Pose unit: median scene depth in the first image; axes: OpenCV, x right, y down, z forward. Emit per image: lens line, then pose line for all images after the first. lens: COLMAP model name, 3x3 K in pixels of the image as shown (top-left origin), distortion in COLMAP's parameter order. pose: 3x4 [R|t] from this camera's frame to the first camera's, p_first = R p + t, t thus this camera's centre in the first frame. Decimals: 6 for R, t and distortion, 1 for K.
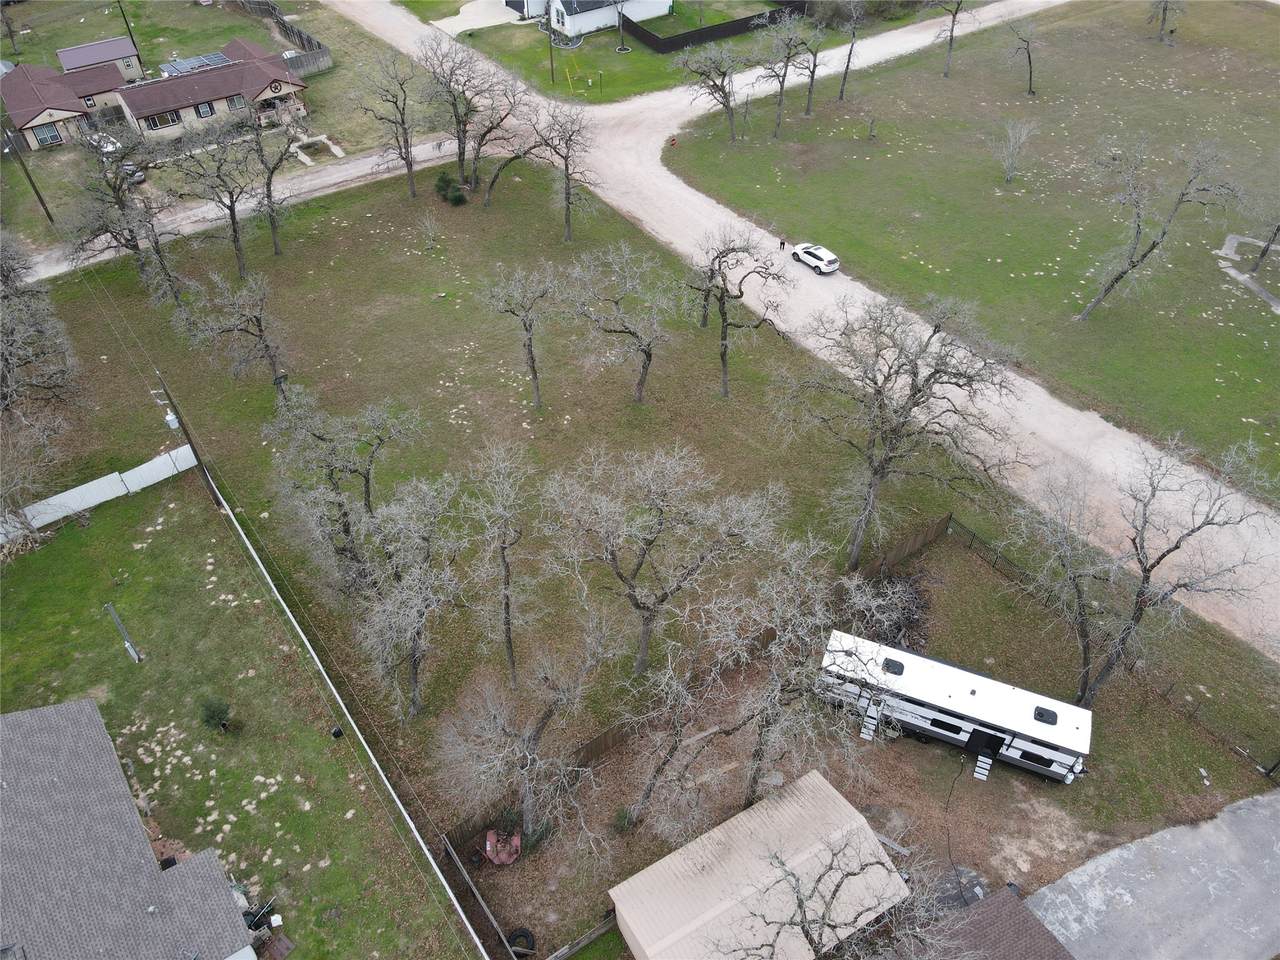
lens RADIAL K [[938.1, 0, 642.1], [0, 938.1, 479.5], [0, 0, 1]] dist [0.018660, 0.007913]
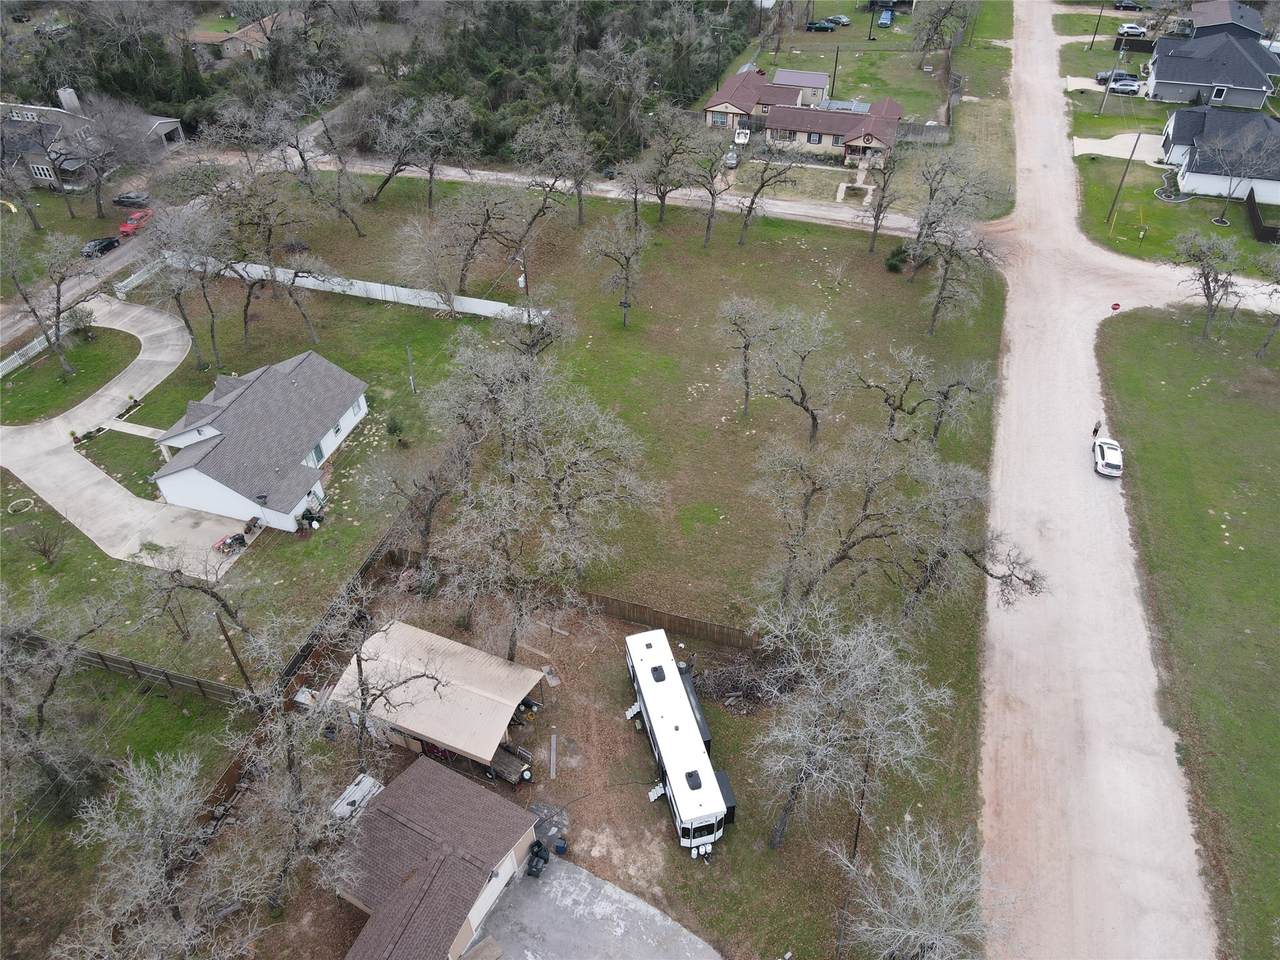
lens RADIAL K [[938.1, 0, 642.1], [0, 938.1, 479.5], [0, 0, 1]] dist [0.018660, 0.007913]
pose [[0.592715, 0.524795, -0.610966, 0.464179], [-0.560632, 0.813459, 0.154844, -0.094683], [0.578257, 0.250748, 0.776366, 0.000050]]
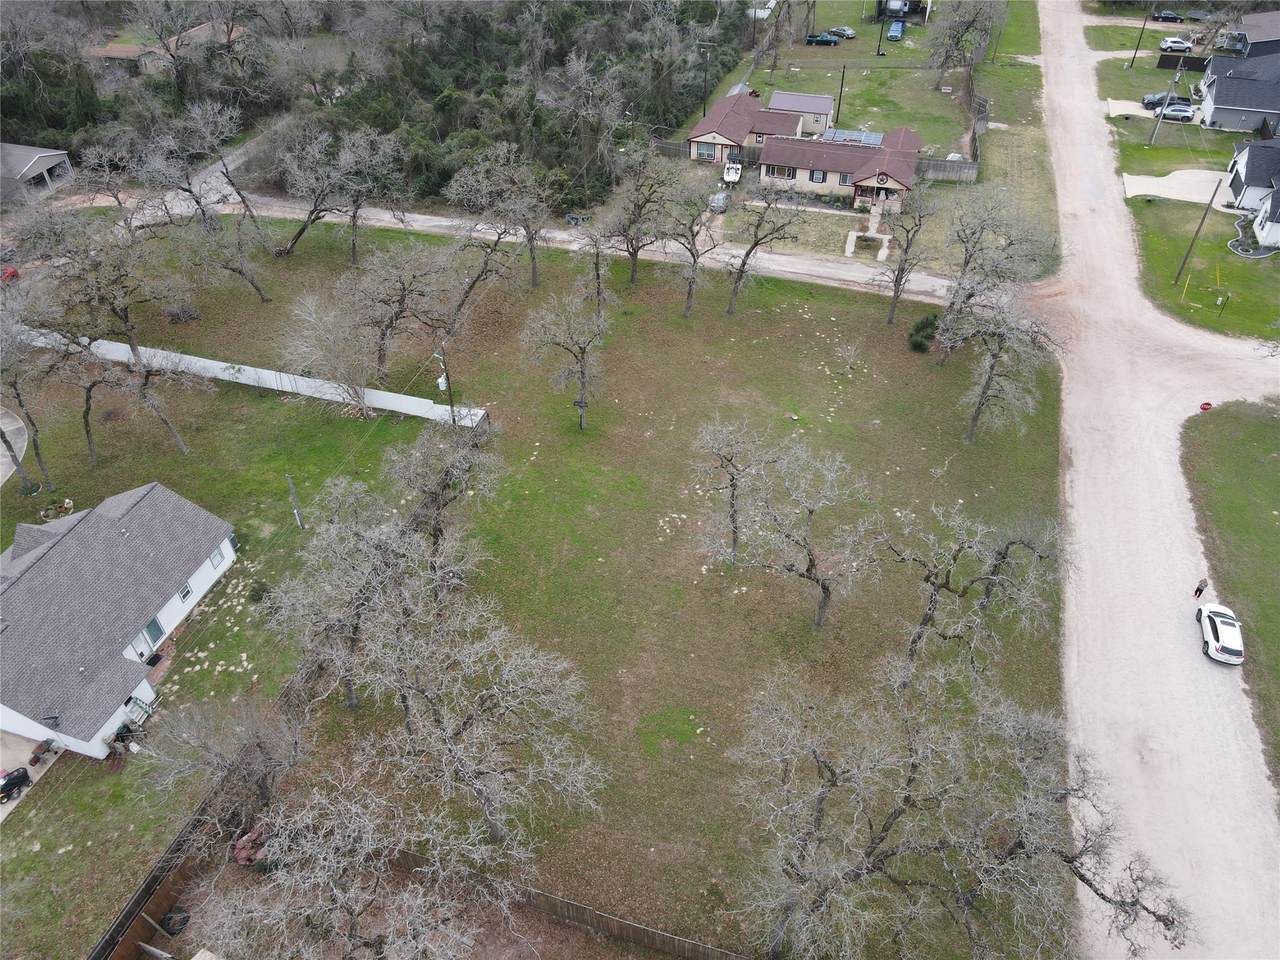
lens RADIAL K [[935.1, 0, 642.2], [0, 935.1, 481.3], [0, 0, 1]] dist [0.023359, -0.003739]
pose [[0.595877, 0.524237, -0.608363, 0.276195], [-0.560504, 0.814001, 0.152439, -0.180238], [0.575122, 0.250155, 0.778882, 0.163501]]
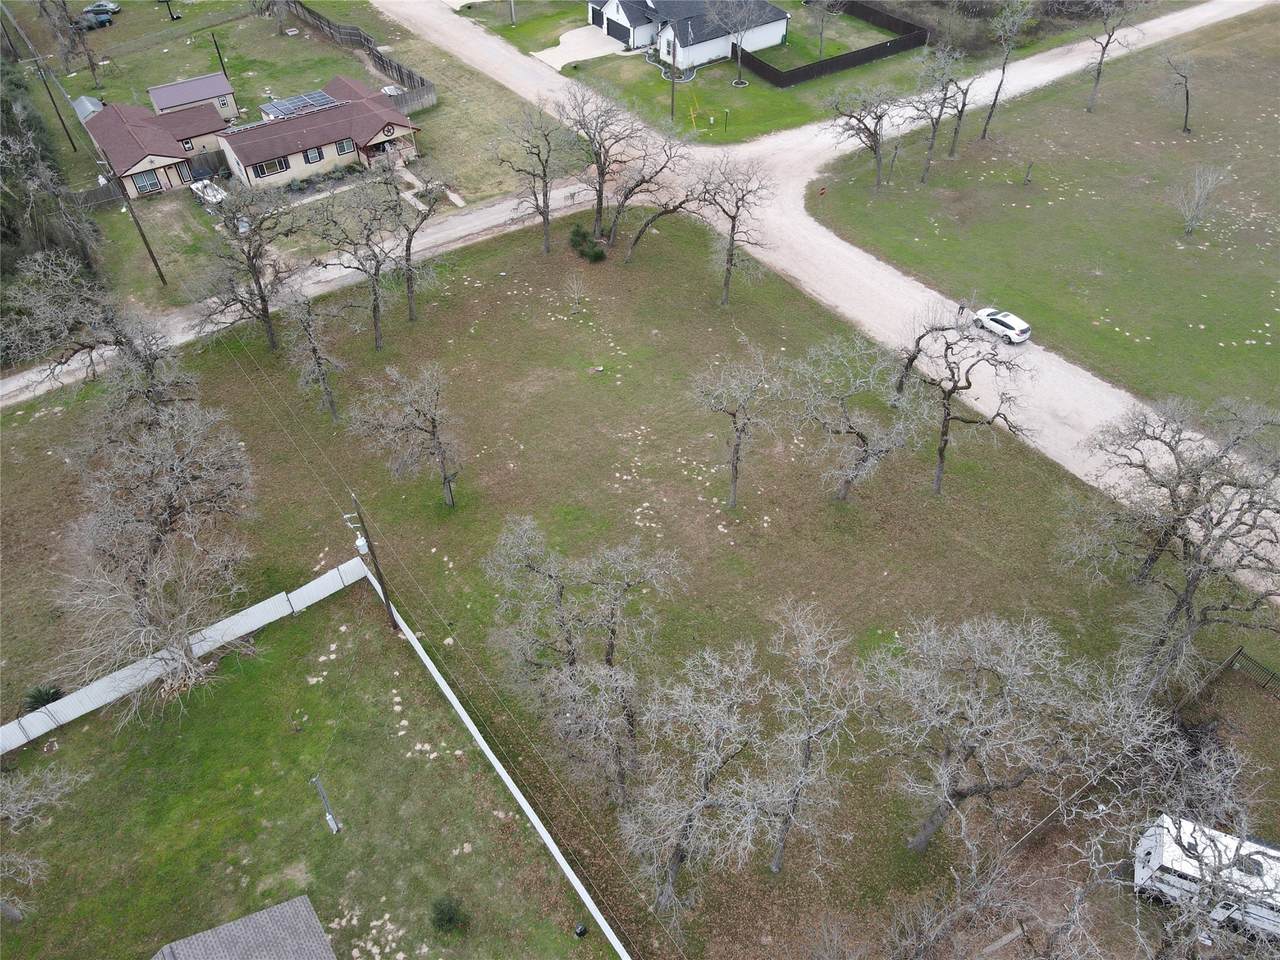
lens RADIAL K [[935.1, 0, 642.2], [0, 935.1, 481.3], [0, 0, 1]] dist [0.023359, -0.003739]
pose [[0.999979, 0.002236, -0.006122, -0.147784], [-0.002236, 0.999997, 0.000046, -0.078077], [0.006122, -0.000033, 0.999981, 0.081915]]
